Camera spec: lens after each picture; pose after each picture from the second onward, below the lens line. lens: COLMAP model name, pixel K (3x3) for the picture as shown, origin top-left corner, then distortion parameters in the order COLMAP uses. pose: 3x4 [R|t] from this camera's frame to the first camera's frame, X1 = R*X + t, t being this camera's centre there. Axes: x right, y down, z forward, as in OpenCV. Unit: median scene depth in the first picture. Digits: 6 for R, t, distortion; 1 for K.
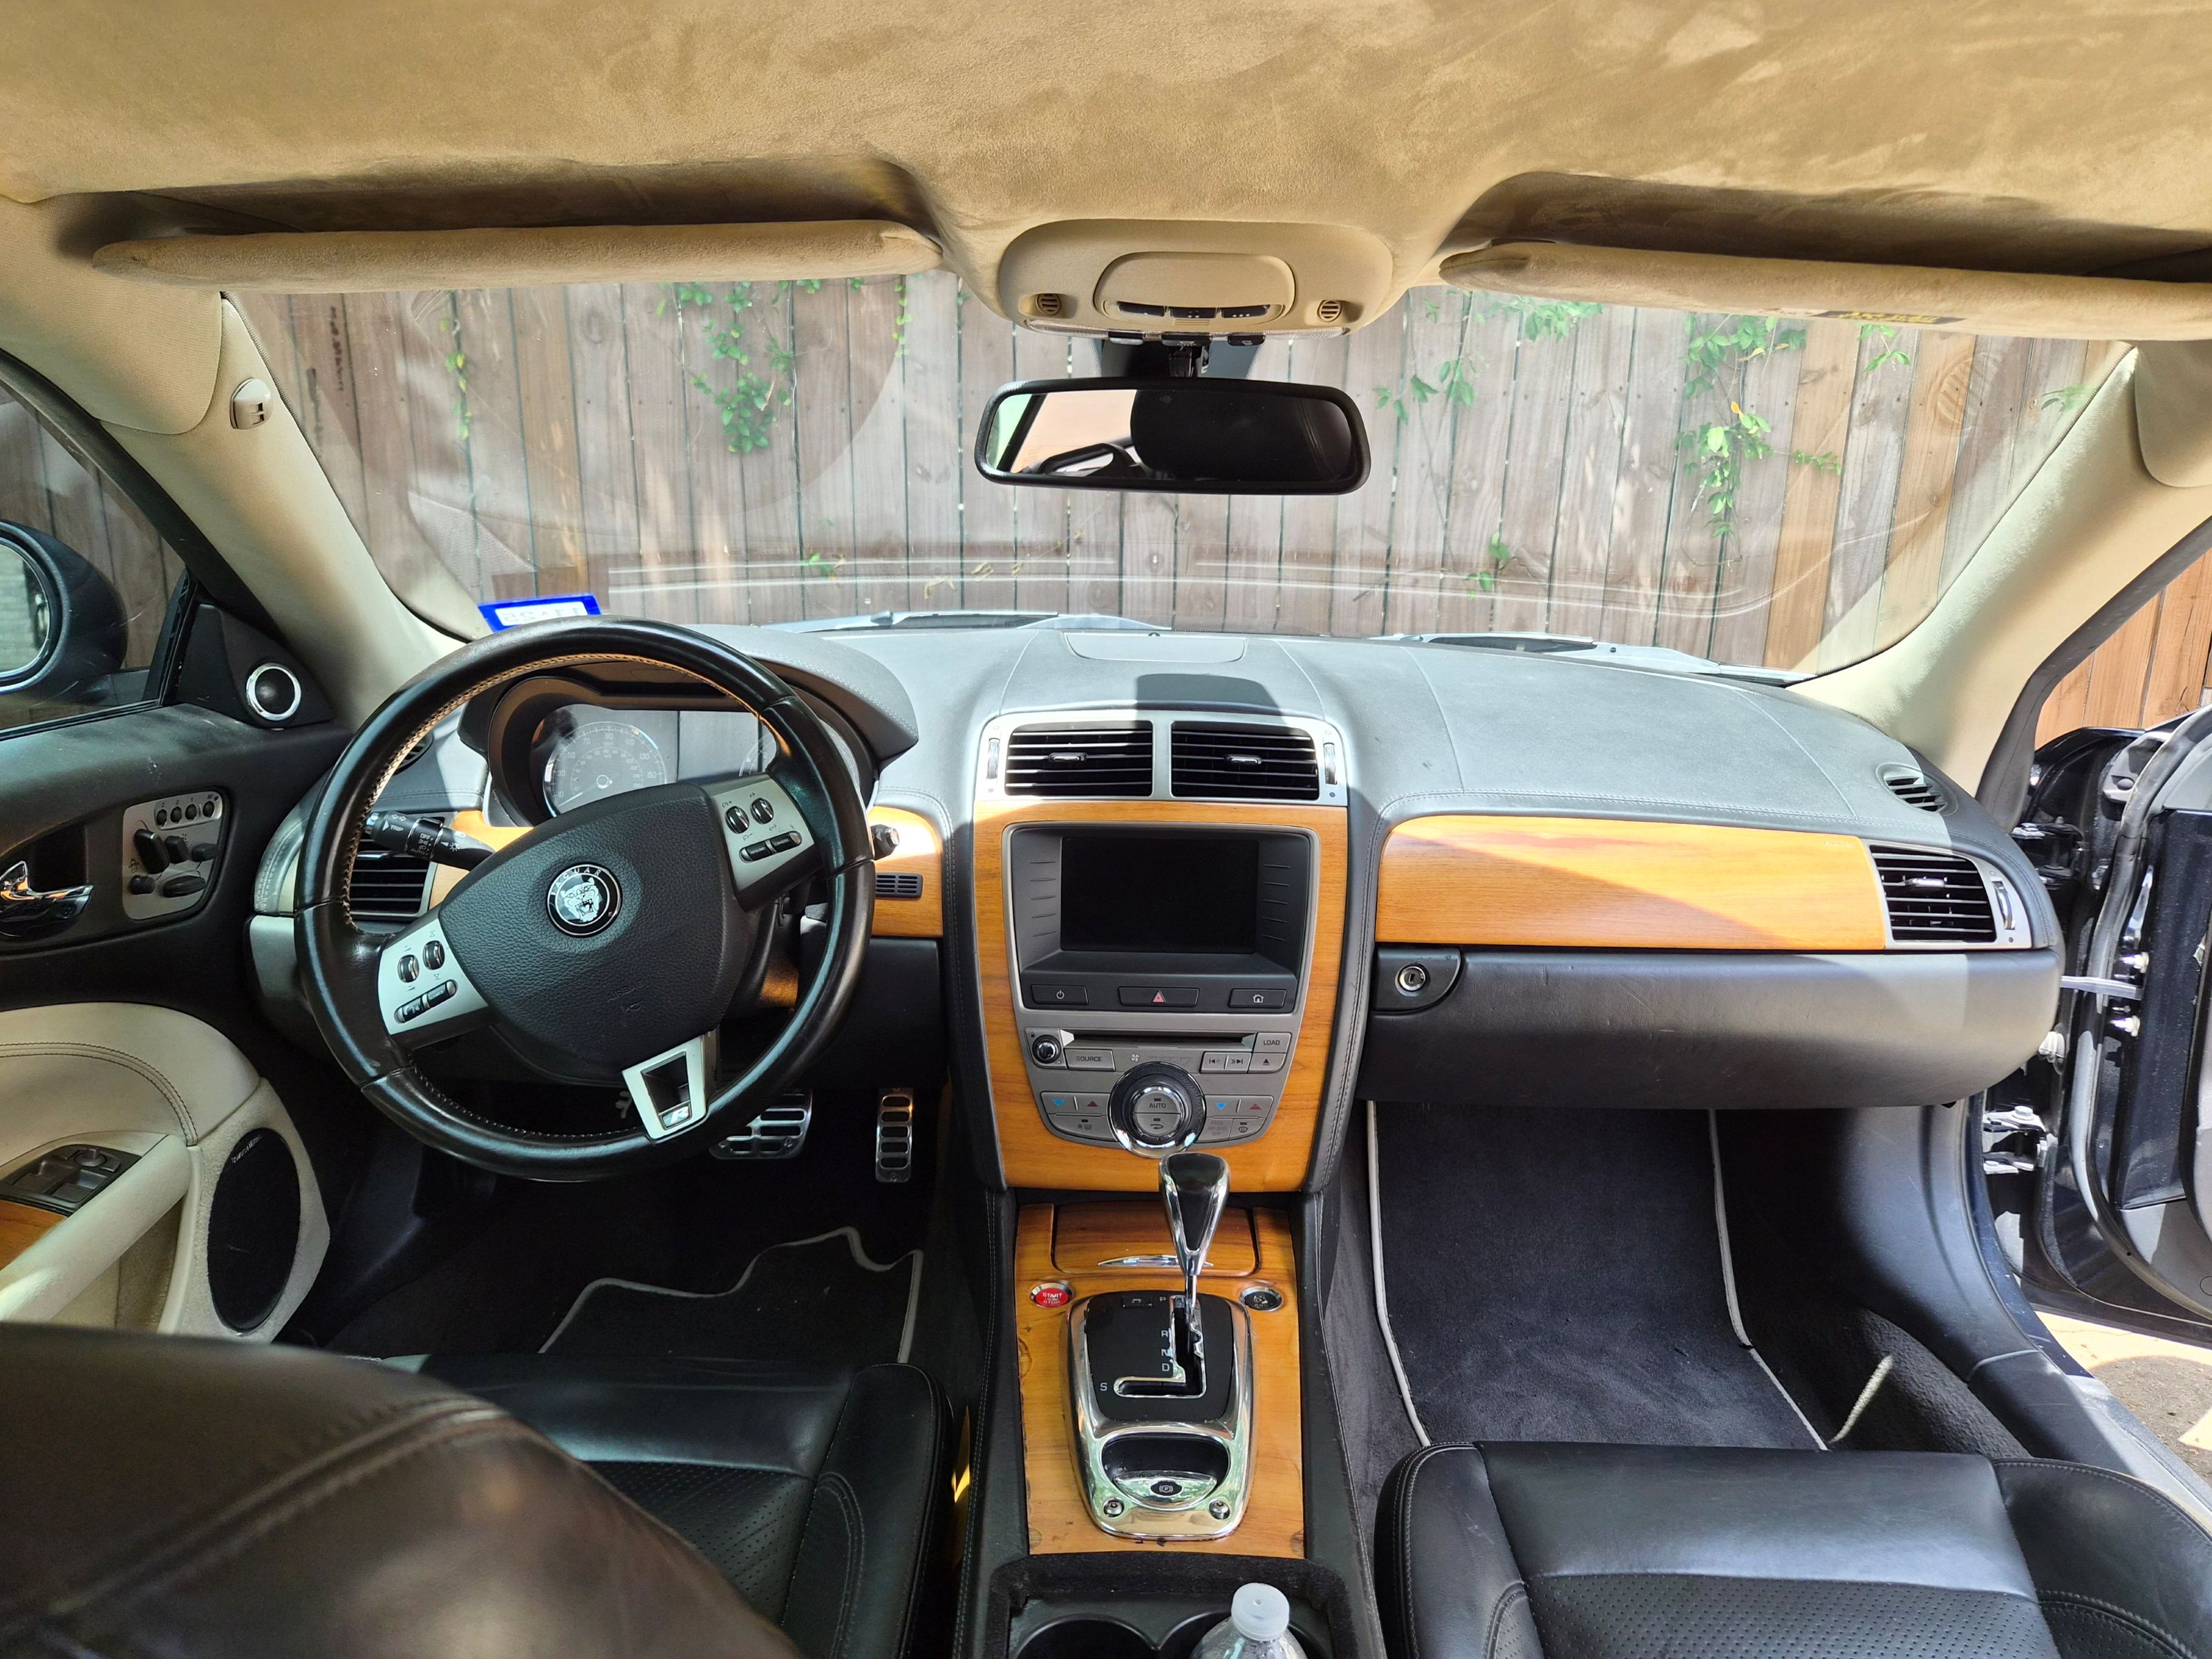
lens RADIAL K [[1491.9, 0, 1112.7], [0, 1491.9, 790.0], [0, 0, 1]] dist [0.051582, -0.041749]
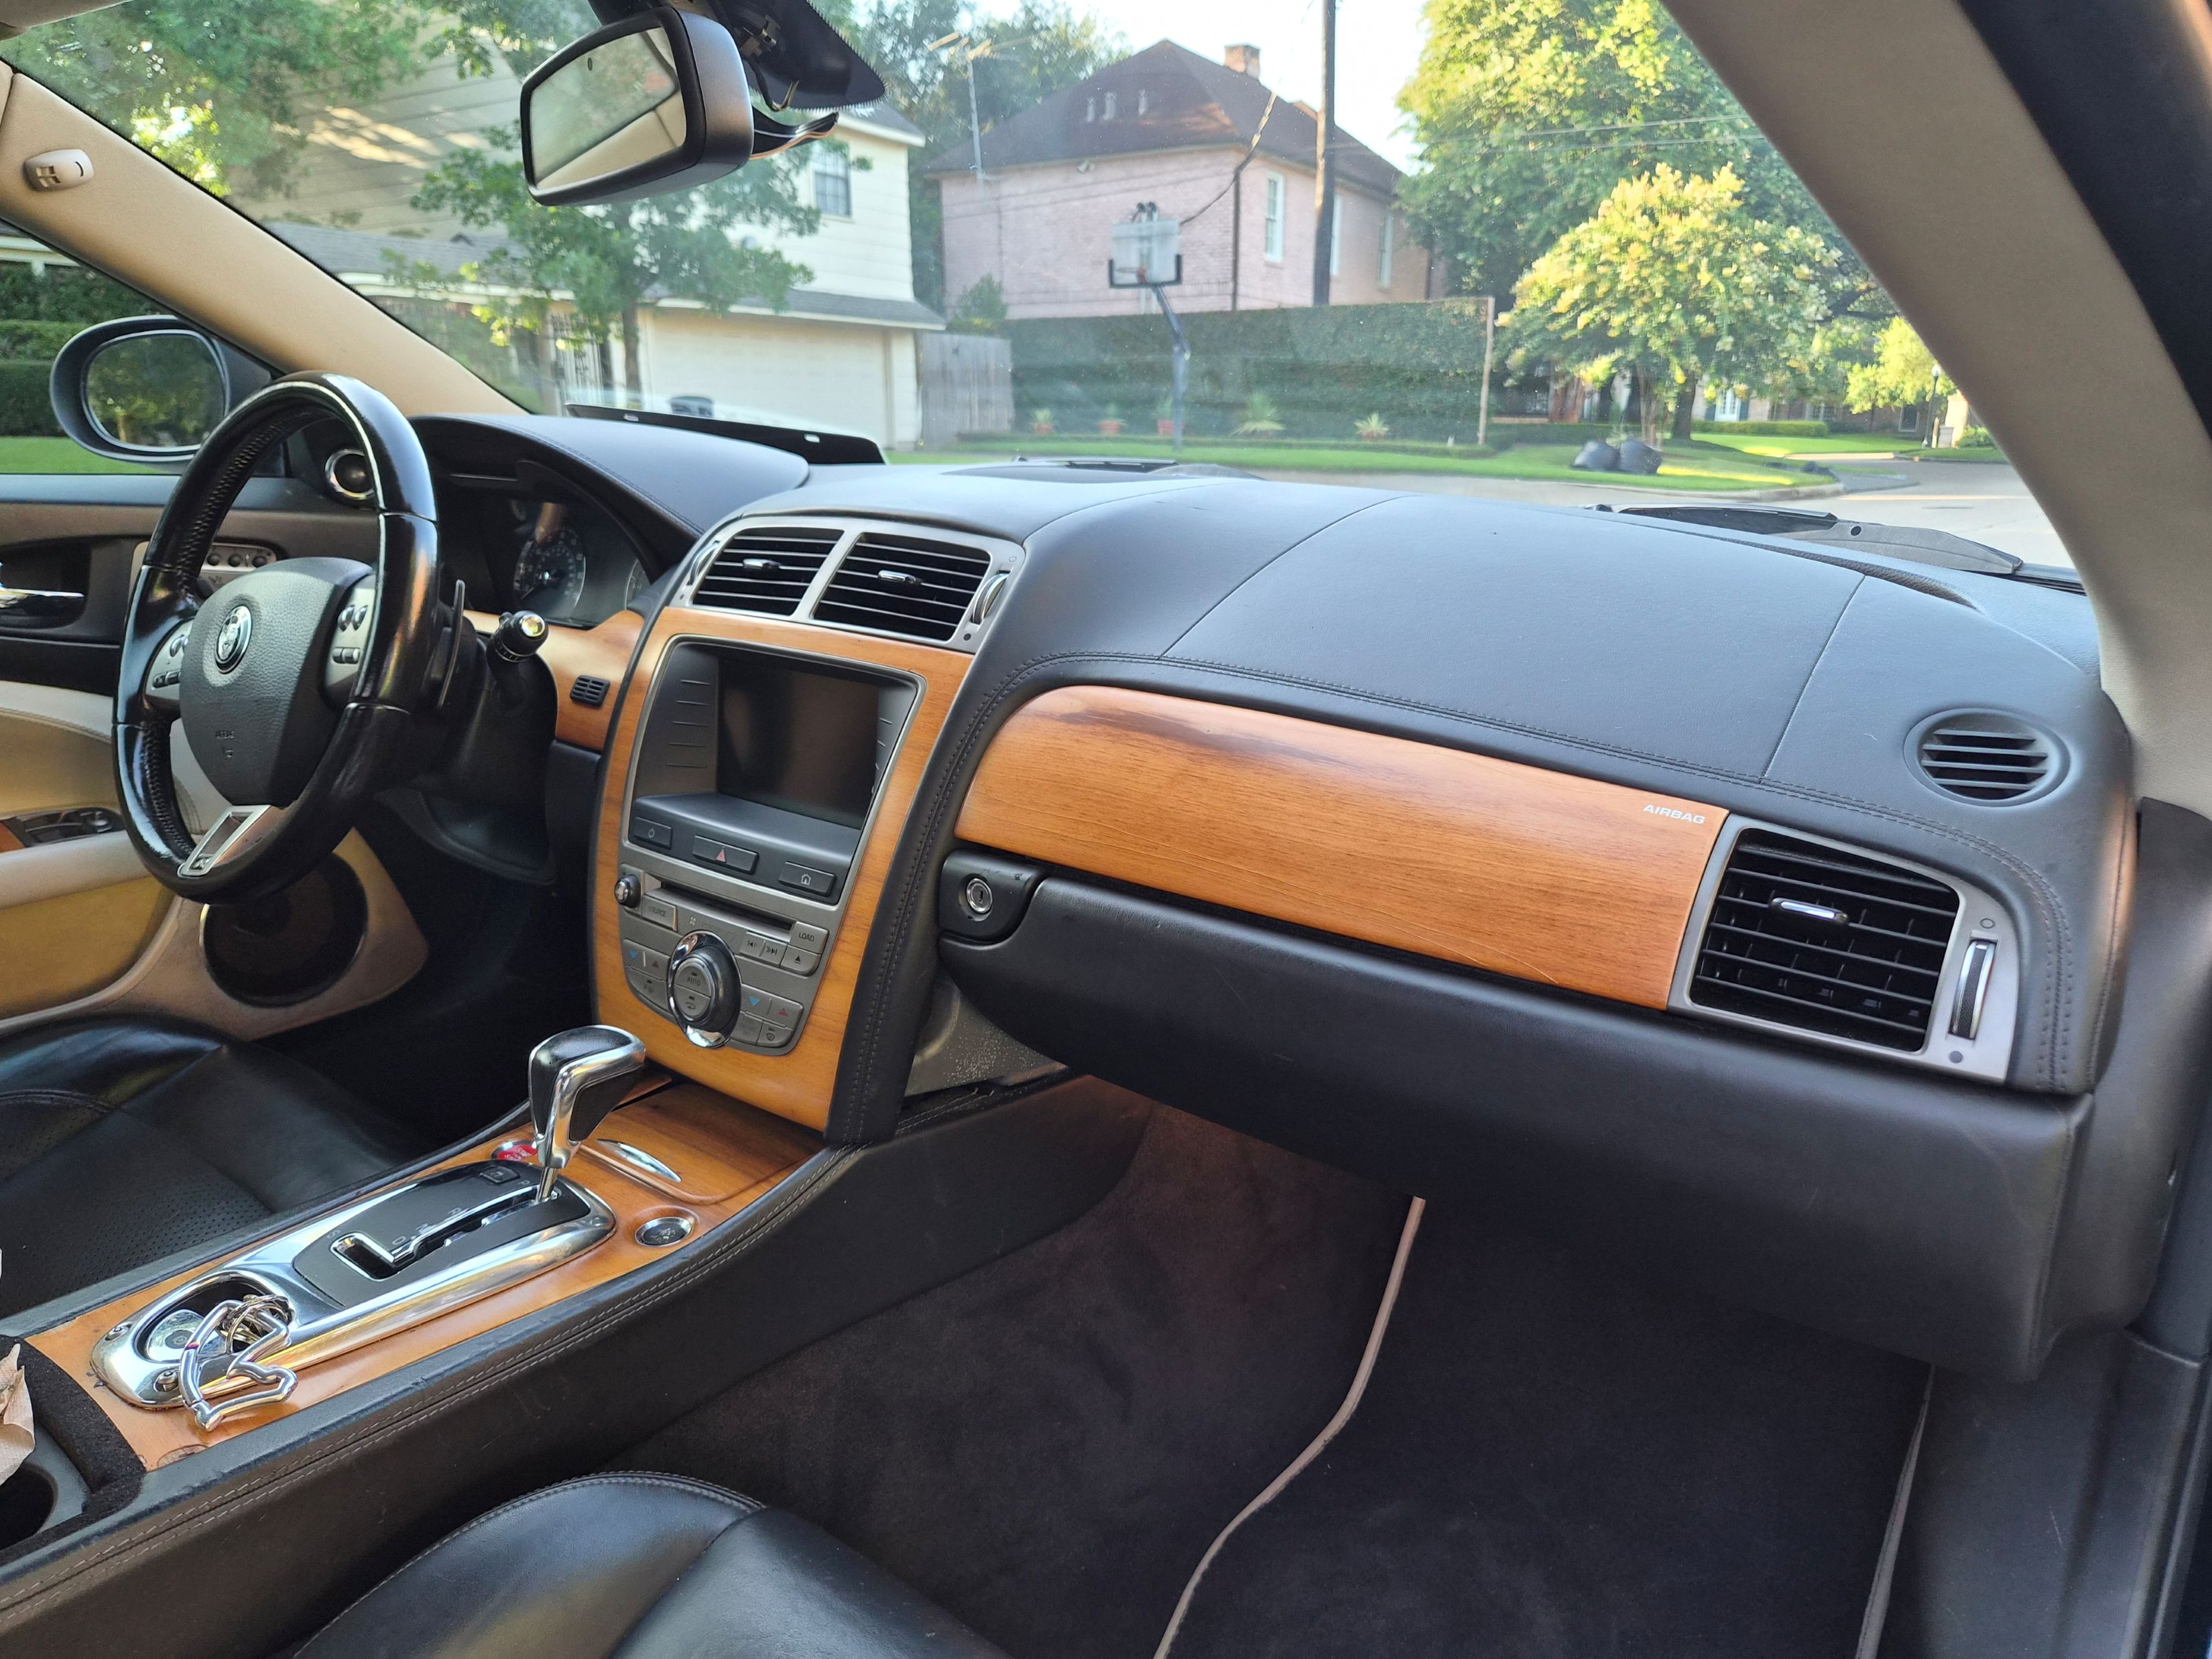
lens RADIAL K [[1491.9, 0, 1146.9], [0, 1491.9, 830.2], [0, 0, 1]] dist [0.051582, -0.041749]
pose [[0.797808, 0.163745, -0.580250, 0.656952], [-0.143295, 0.986334, 0.081319, 0.025174], [0.585635, 0.018270, 0.810369, 0.452009]]
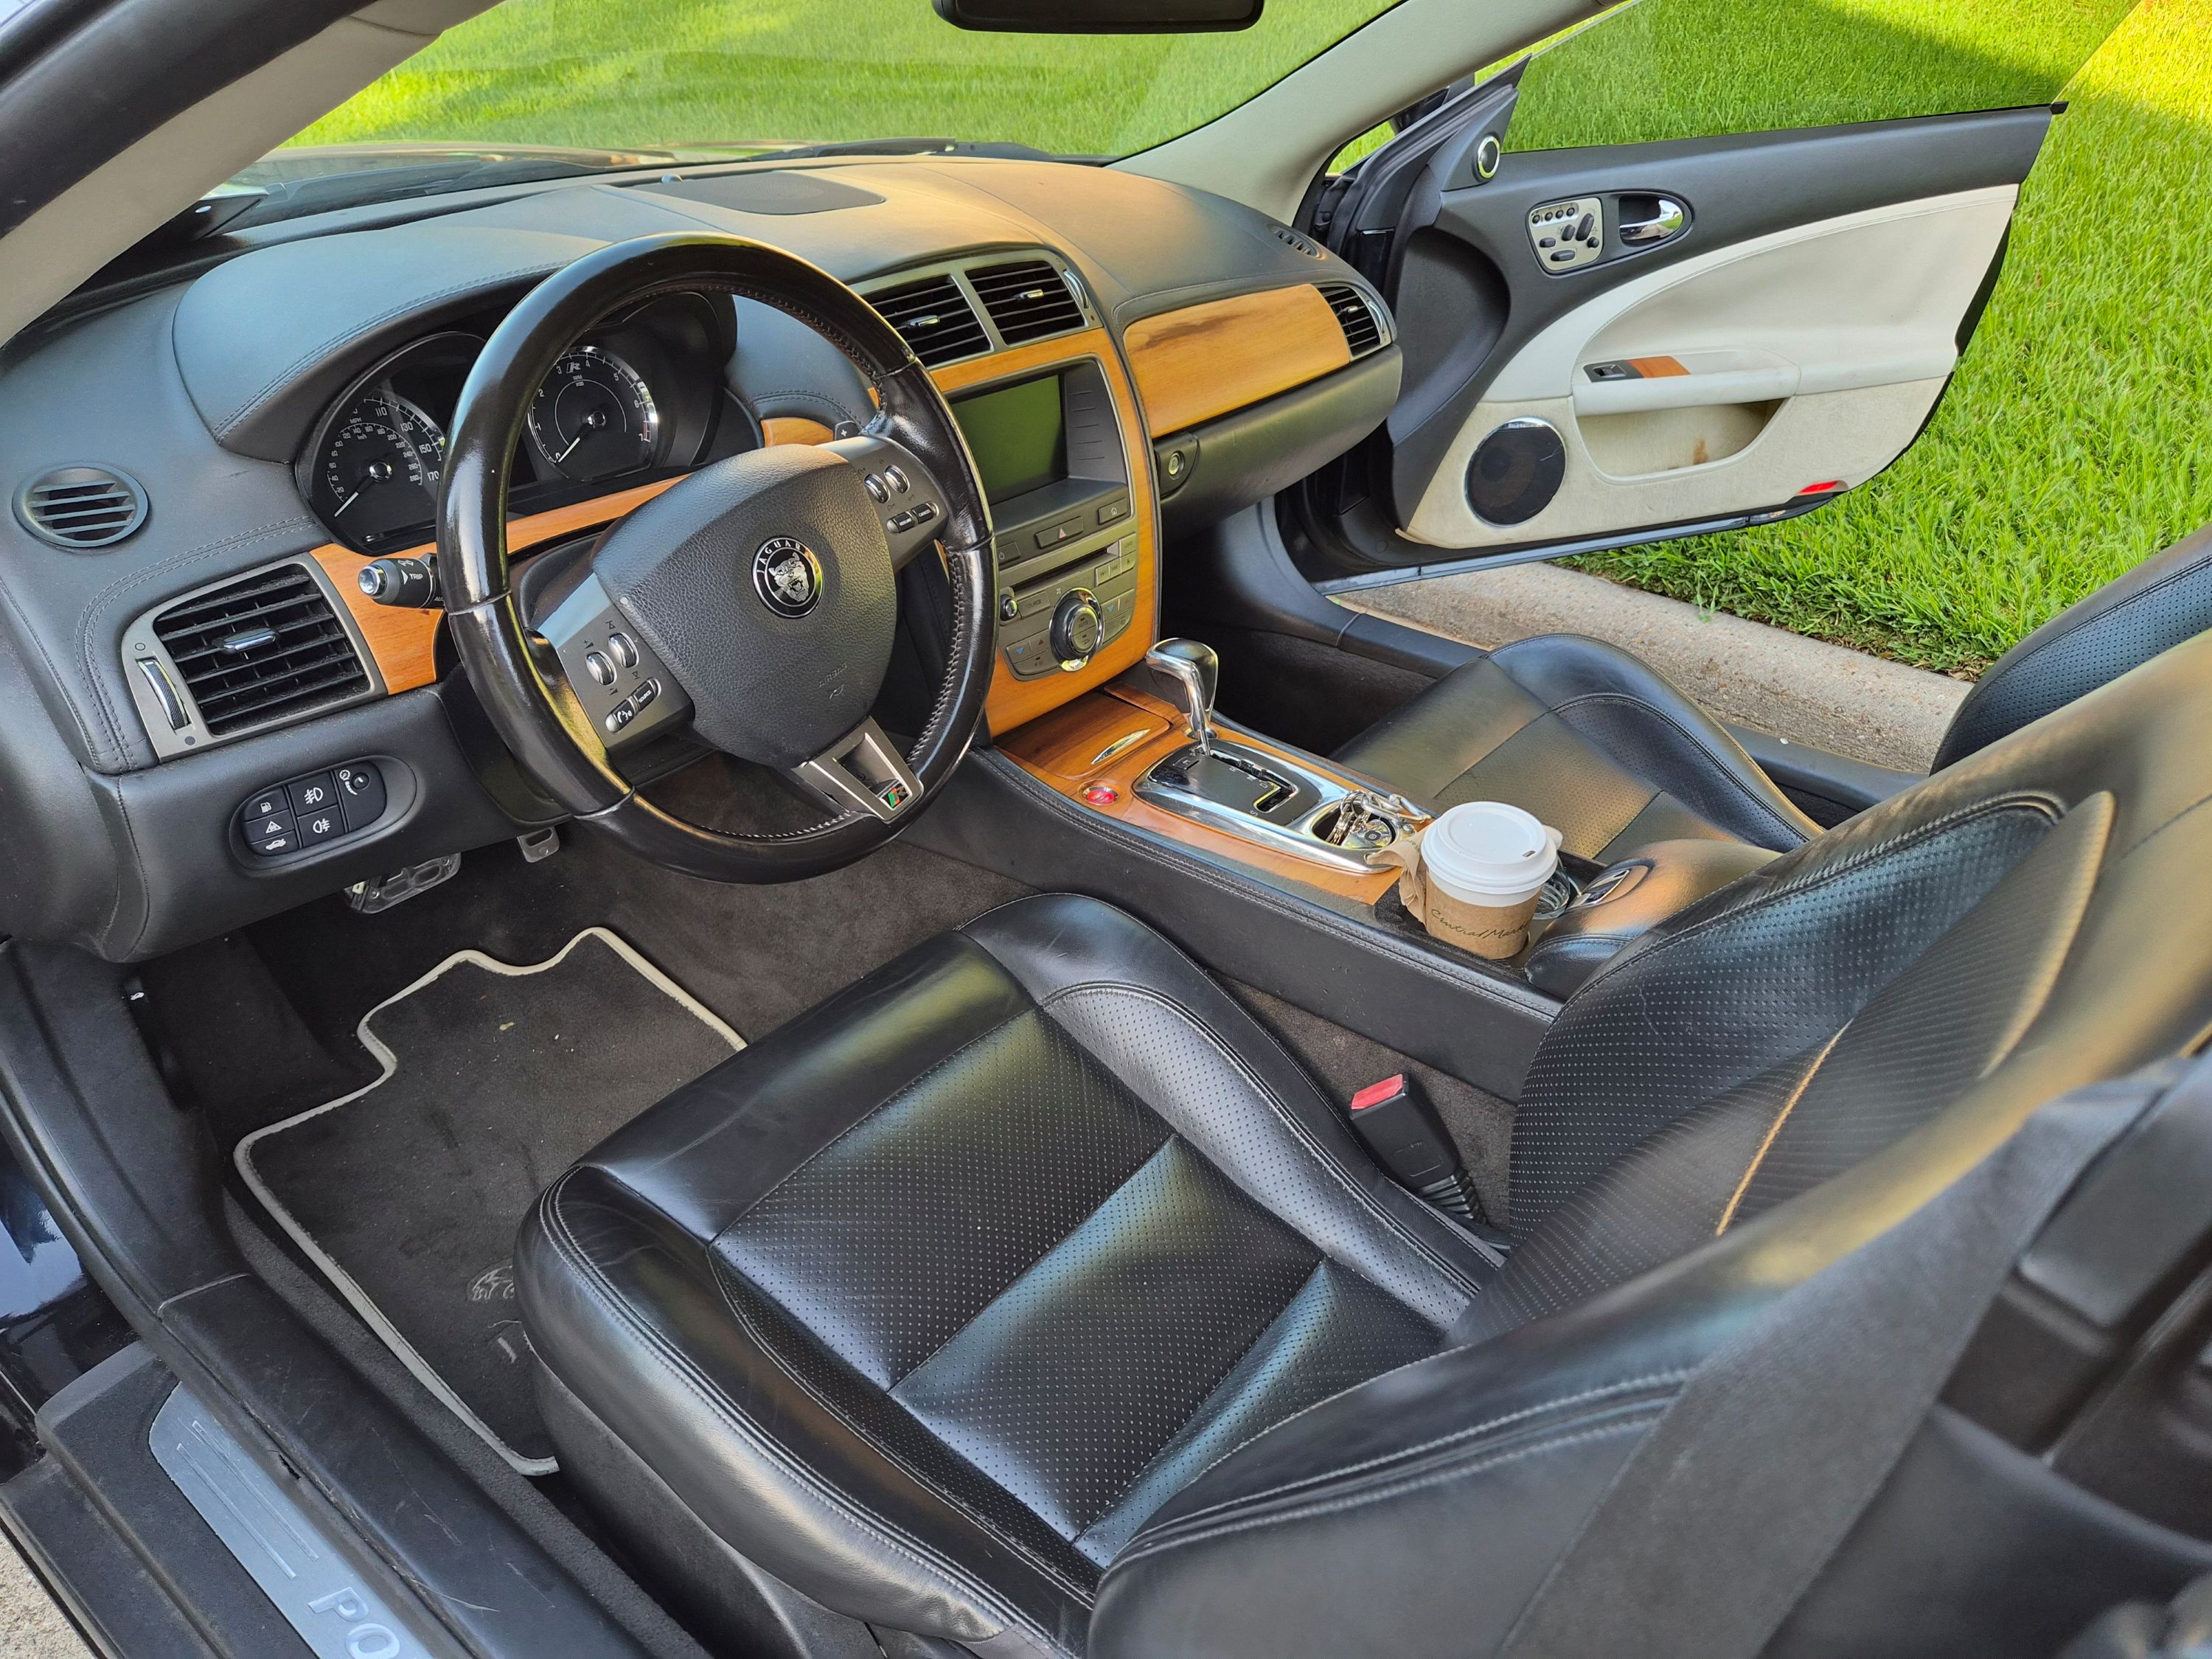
lens RADIAL K [[1550.1, 0, 1114.8], [0, 1550.1, 826.9], [0, 0, 1]] dist [0.034360, -0.027902]
pose [[0.603141, -0.398222, 0.691116, -0.783613], [0.152362, 0.908021, 0.390235, -0.099387], [-0.782948, -0.130067, 0.608338, 0.235398]]
